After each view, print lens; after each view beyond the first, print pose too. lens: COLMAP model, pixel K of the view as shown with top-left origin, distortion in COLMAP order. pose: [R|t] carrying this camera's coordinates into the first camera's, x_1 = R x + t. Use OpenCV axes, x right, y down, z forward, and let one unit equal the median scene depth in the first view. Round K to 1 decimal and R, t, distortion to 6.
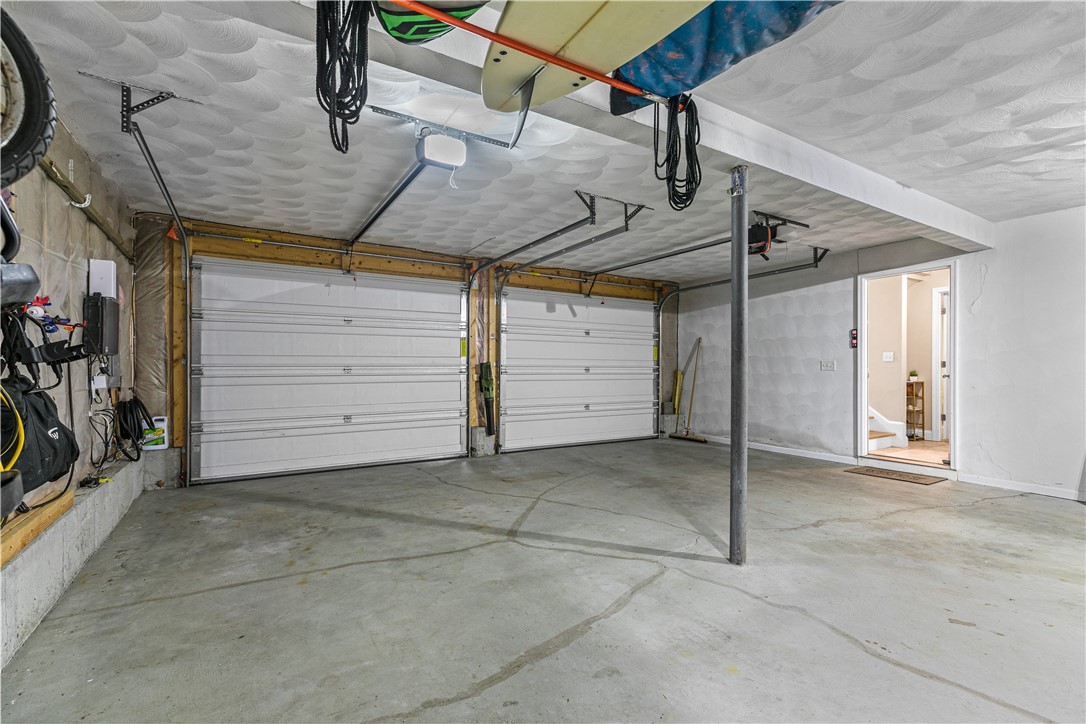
lens RADIAL K [[497.5, 0, 543.5], [0, 497.5, 366.2], [0, 0, 1]] dist [0.012193, -0.000012]
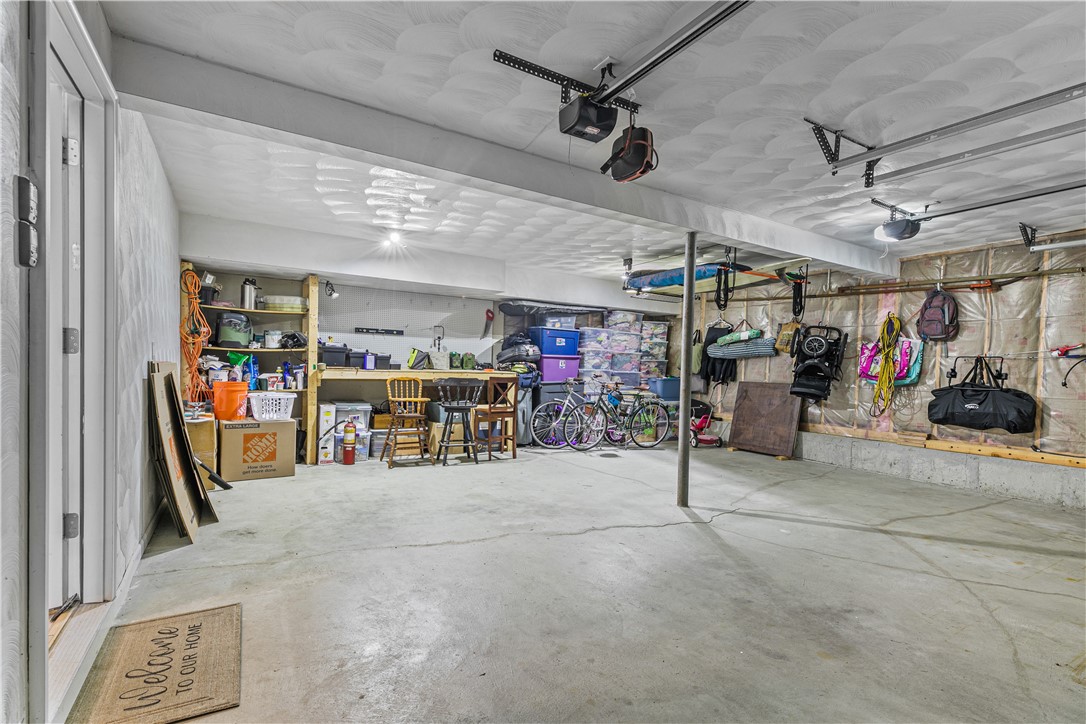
lens RADIAL K [[497.5, 0, 542.2], [0, 497.5, 369.7], [0, 0, 1]] dist [0.012193, -0.000012]
pose [[-0.999482, -0.030988, 0.008678, 0.659140], [-0.030883, 0.999452, 0.011949, -0.006440], [-0.009044, 0.011675, -0.999891, 2.027867]]
